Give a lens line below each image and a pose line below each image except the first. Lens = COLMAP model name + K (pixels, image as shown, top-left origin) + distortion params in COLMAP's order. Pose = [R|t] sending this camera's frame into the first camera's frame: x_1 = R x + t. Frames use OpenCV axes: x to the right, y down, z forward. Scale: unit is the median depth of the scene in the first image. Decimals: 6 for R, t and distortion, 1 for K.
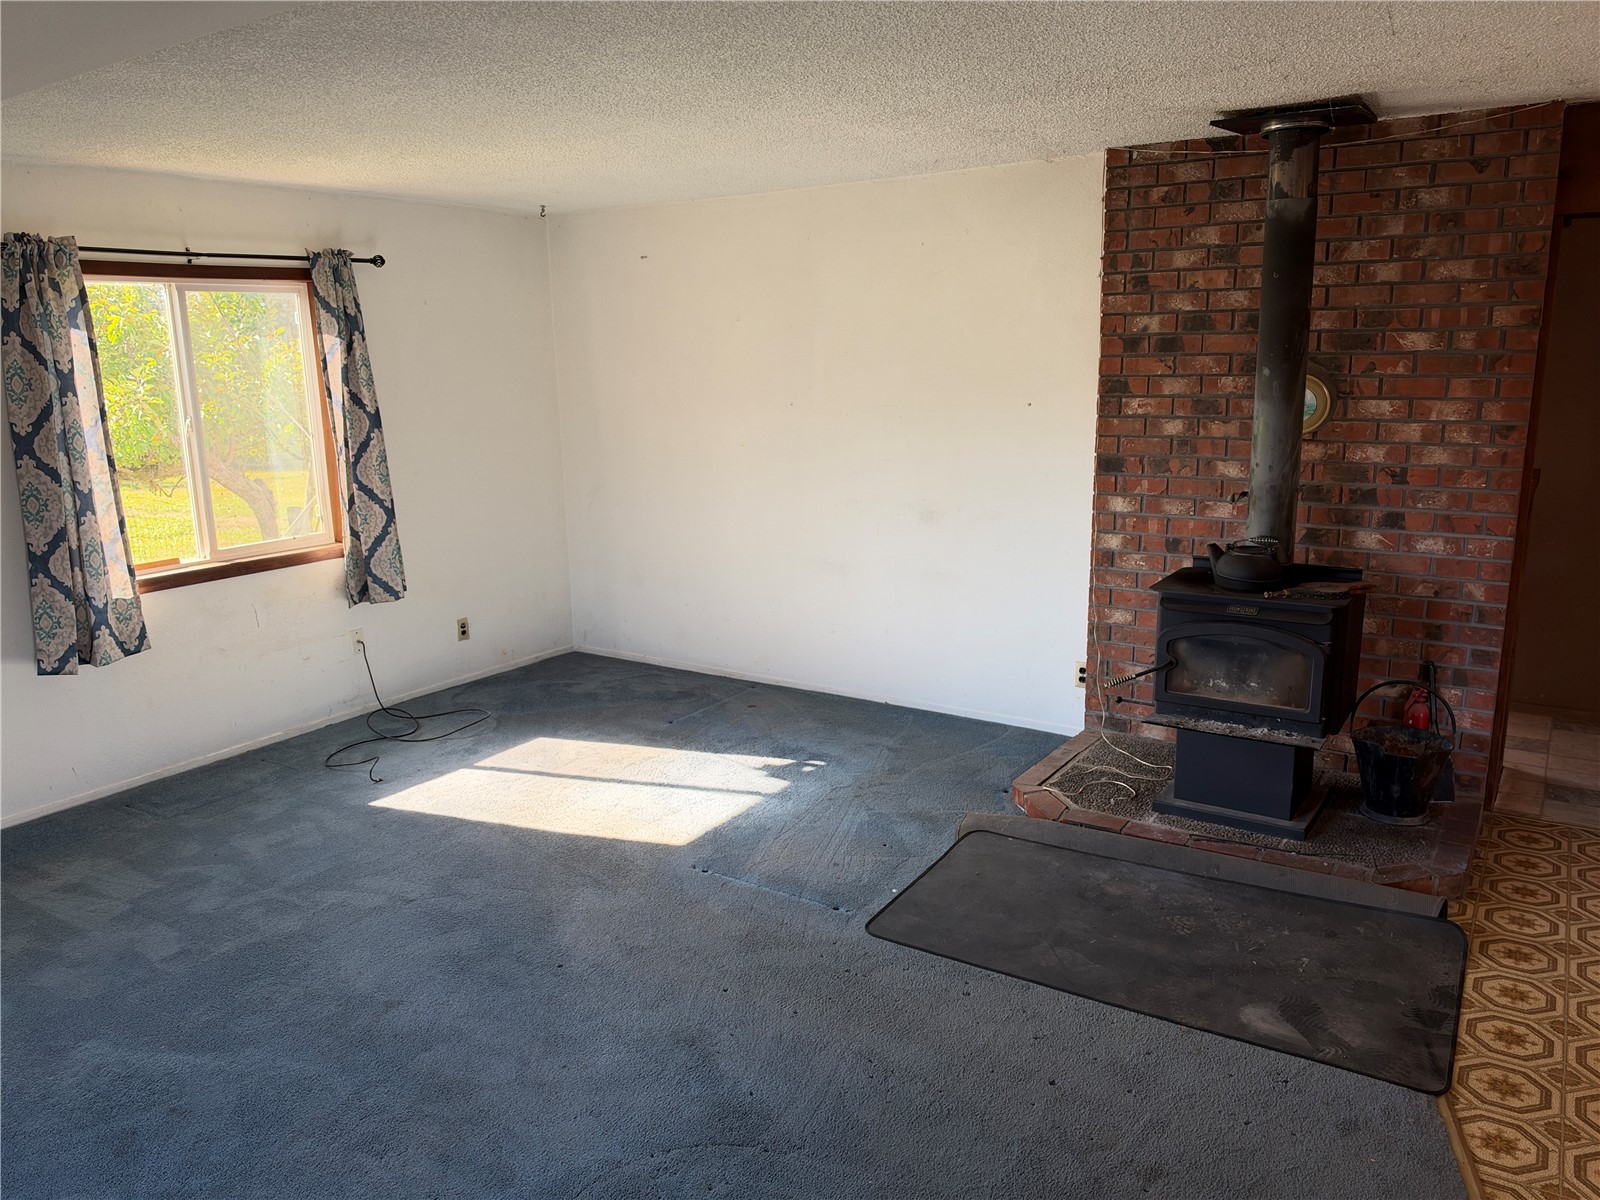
lens RADIAL K [[1152.6, 0, 800.0], [0, 1152.6, 600.0], [0, 0, 1]] dist [0.003814, -0.032258]
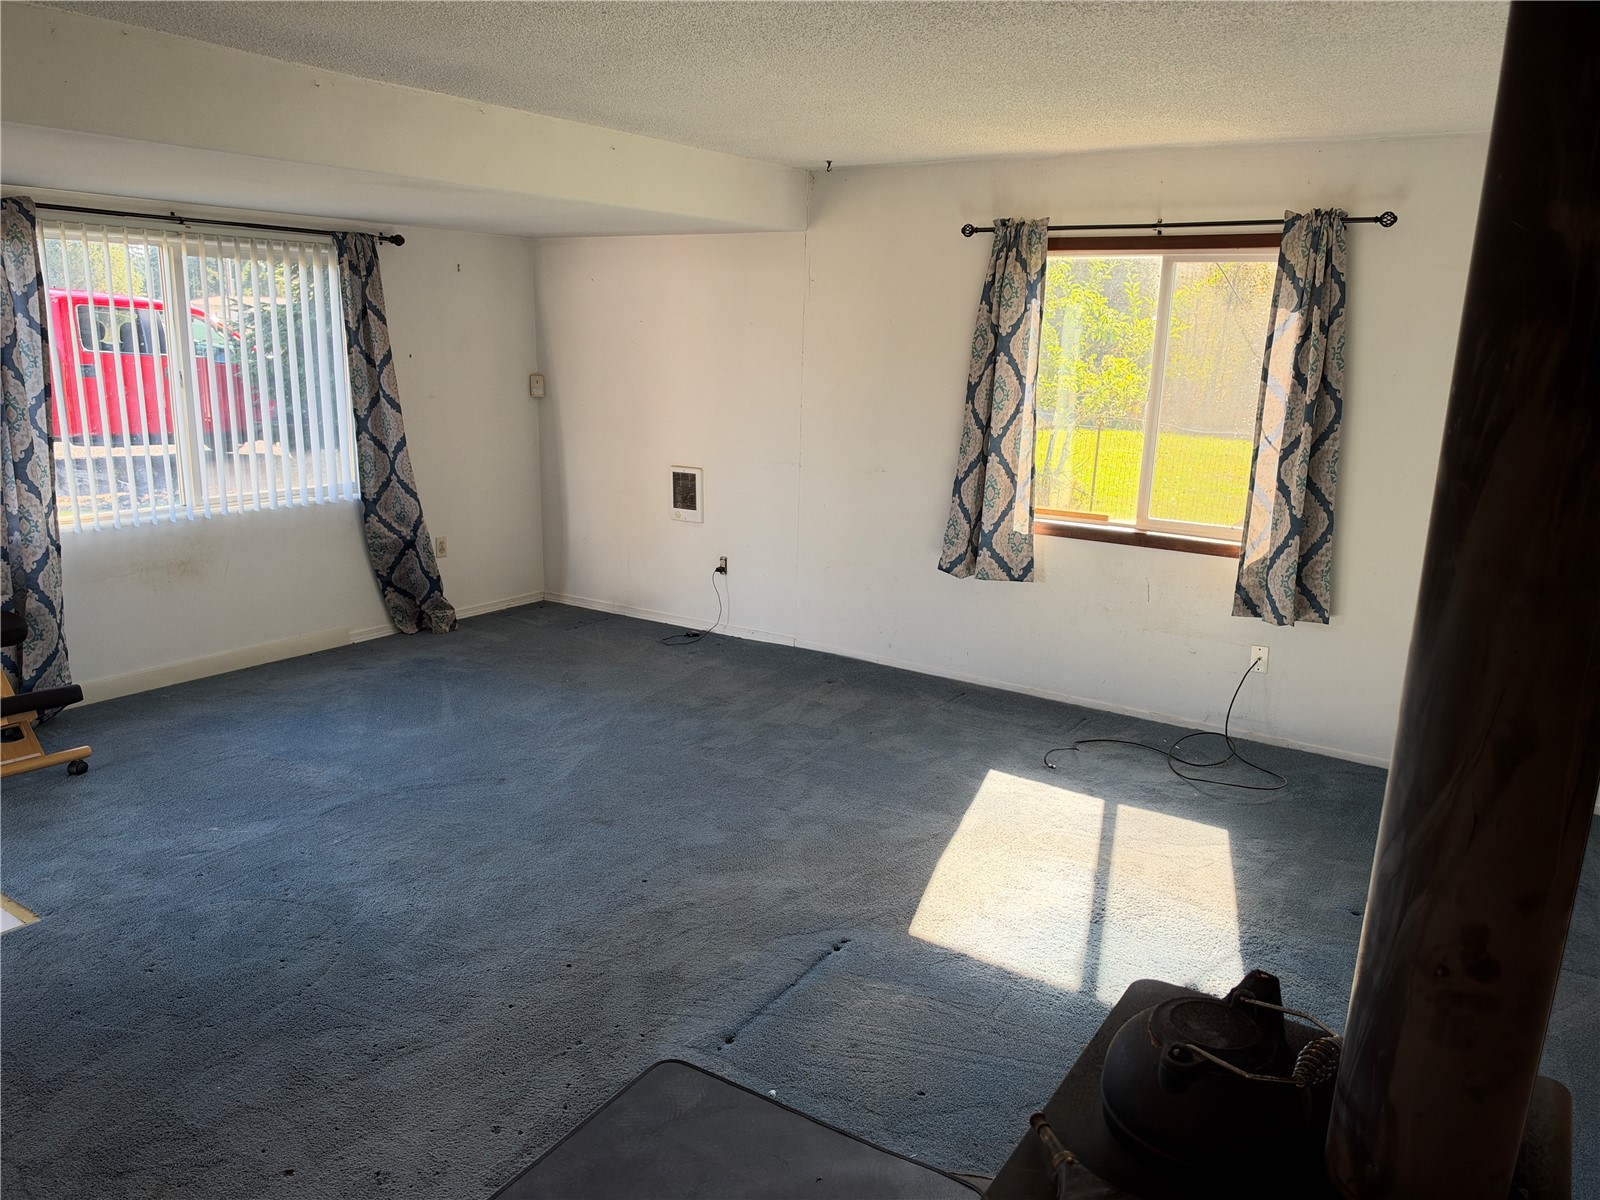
lens RADIAL K [[1115.2, 0, 799.6], [0, 1115.2, 658.0], [0, 0, 1]] dist [0.000795, -0.118472]
pose [[-0.031316, 0.301238, -0.953035, 0.530247], [-0.230601, 0.925601, 0.300144, -0.168547], [0.972544, 0.229170, 0.040480, 0.744286]]
